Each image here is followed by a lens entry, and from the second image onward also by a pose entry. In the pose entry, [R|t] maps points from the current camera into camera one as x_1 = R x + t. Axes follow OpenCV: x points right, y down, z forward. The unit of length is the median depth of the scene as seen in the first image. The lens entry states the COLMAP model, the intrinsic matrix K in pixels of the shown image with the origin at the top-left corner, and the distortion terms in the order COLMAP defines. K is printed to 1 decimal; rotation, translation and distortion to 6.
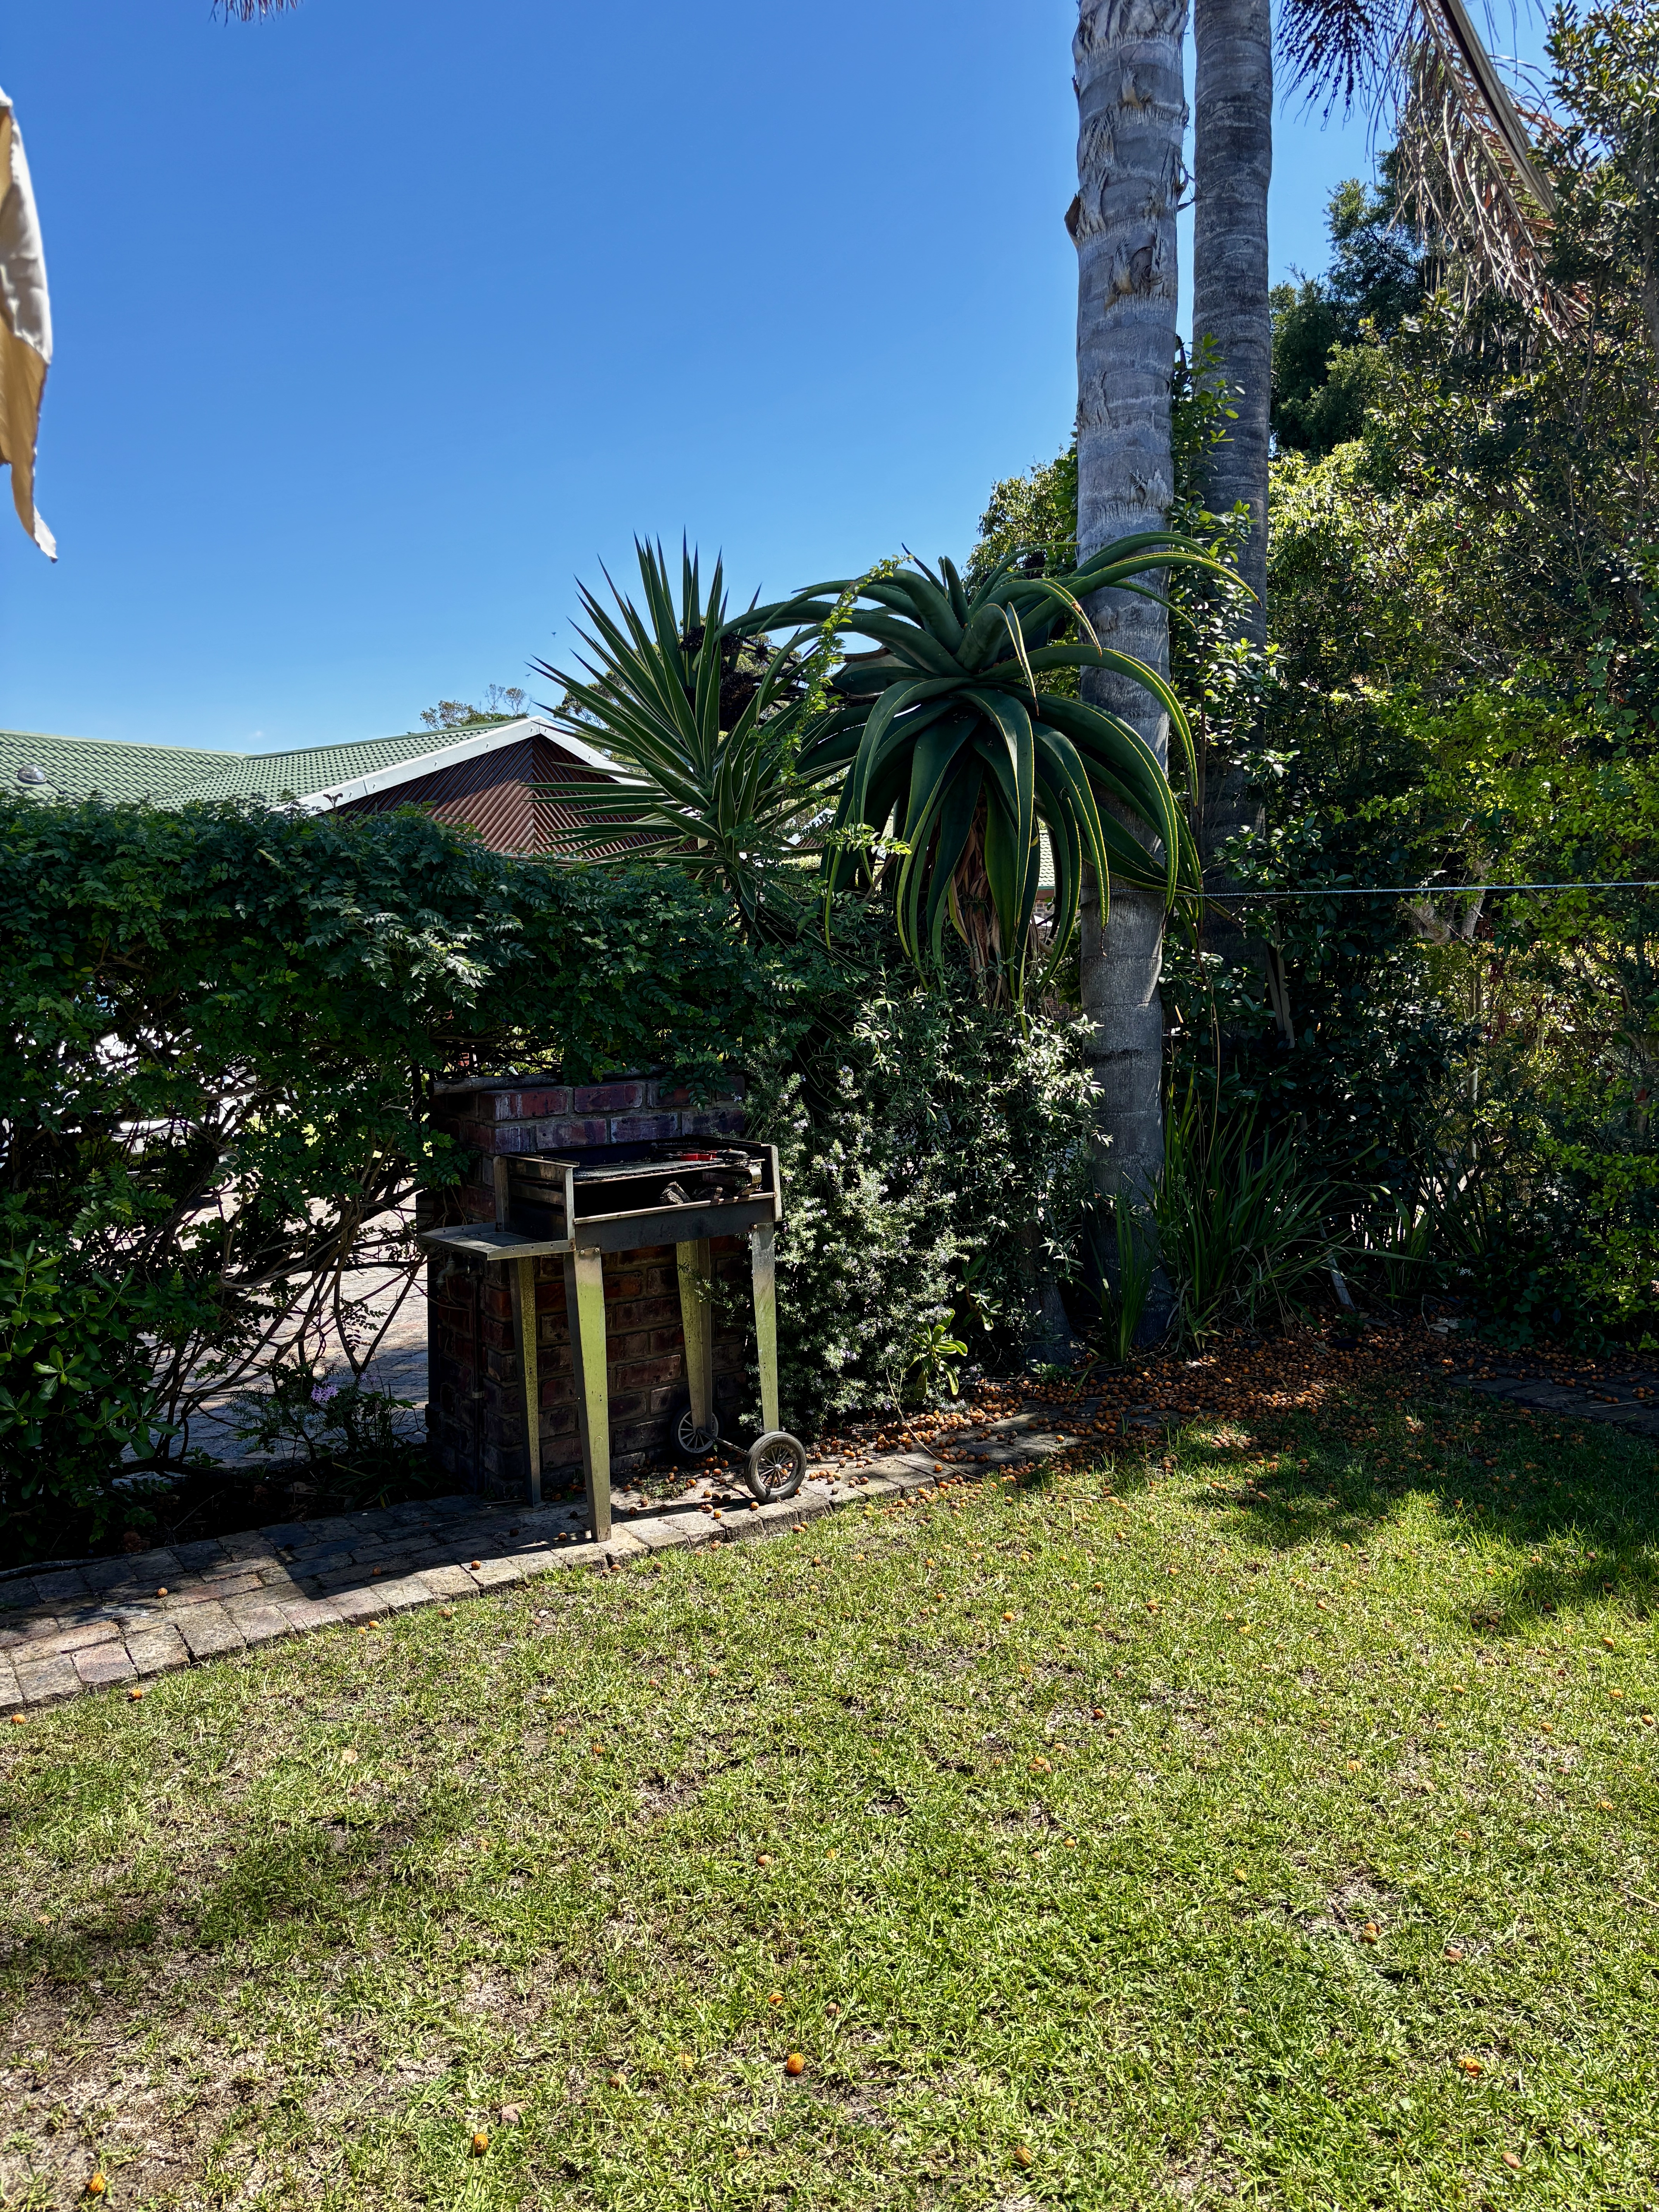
lens RADIAL K [[1662.4, 0, 815.5], [0, 1662.4, 1111.0], [0, 0, 1]] dist [0.048675, -0.060104]
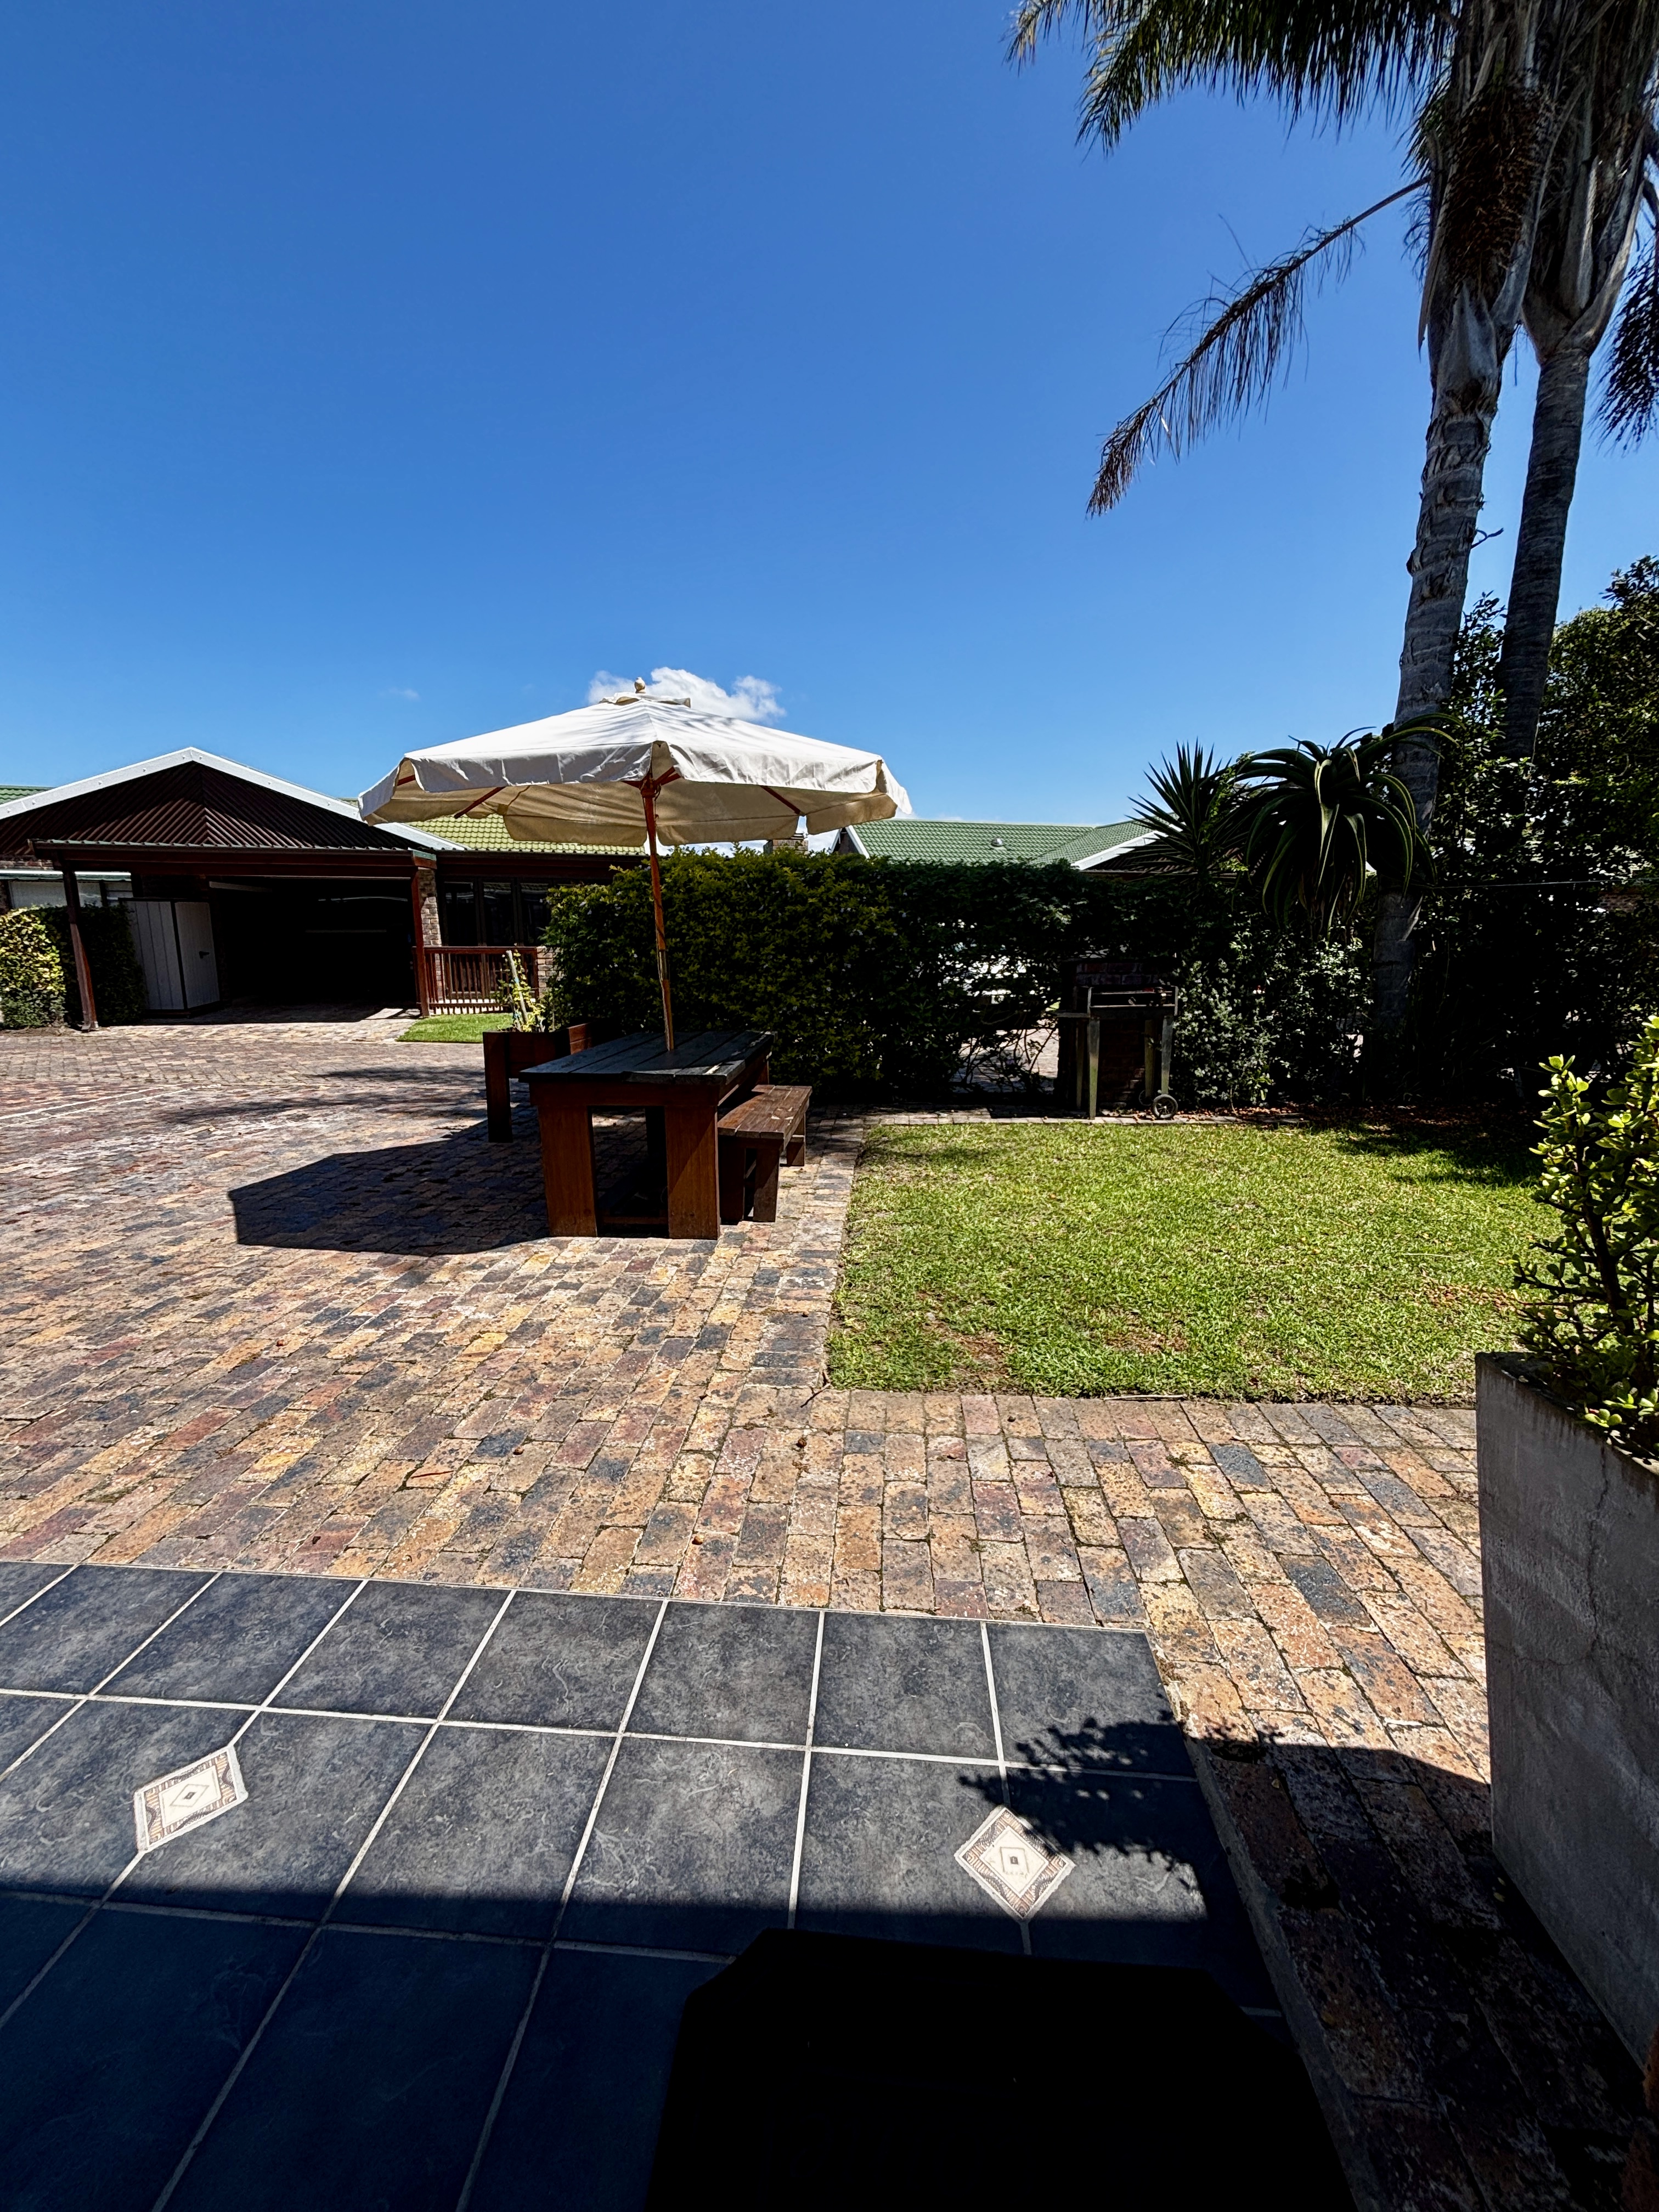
lens RADIAL K [[861.4, 0, 829.5], [0, 861.4, 1106.0], [0, 0, 1]] dist [-0.002199, -0.000339]
pose [[0.796229, 0.134324, -0.589896, 0.340271], [-0.068503, 0.988787, 0.132691, 0.059337], [0.601105, -0.065243, 0.796503, -0.399041]]
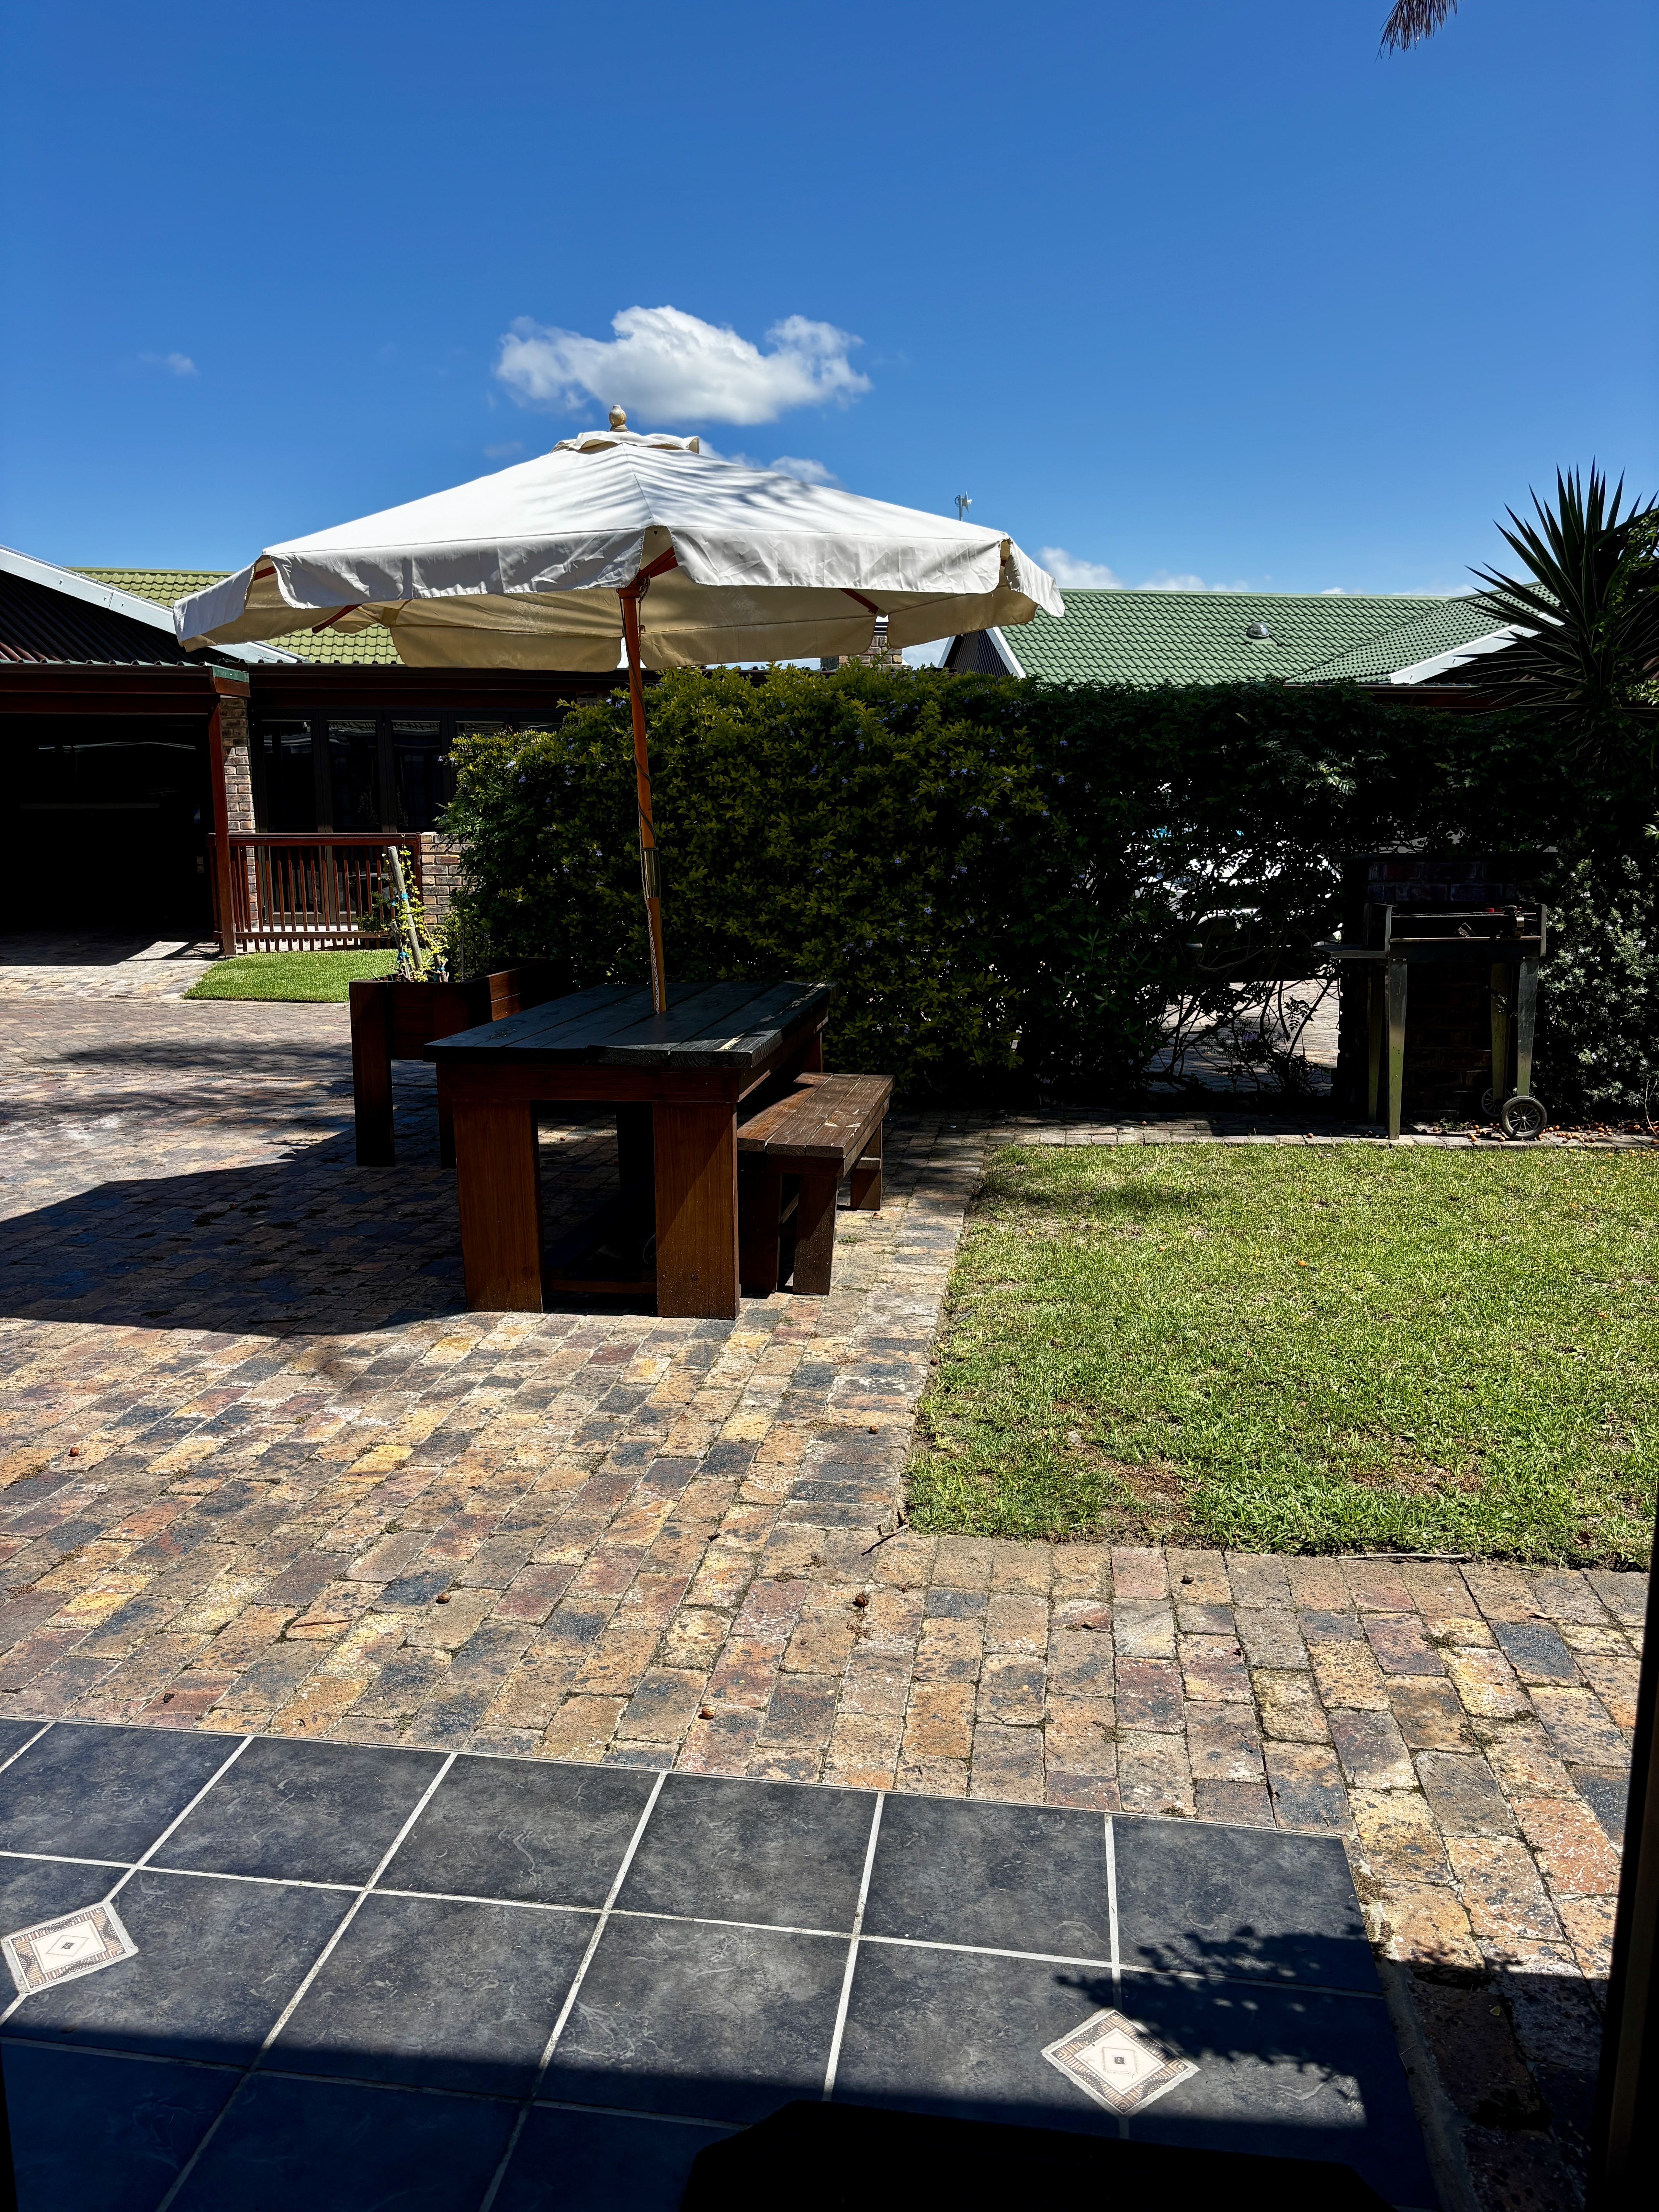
lens RADIAL K [[1662.4, 0, 815.5], [0, 1662.4, 1111.0], [0, 0, 1]] dist [0.048675, -0.060104]
pose [[0.745586, 0.134367, -0.652723, 0.455187], [-0.067039, 0.989617, 0.127141, 0.052542], [0.663029, -0.051037, 0.746852, -0.521856]]
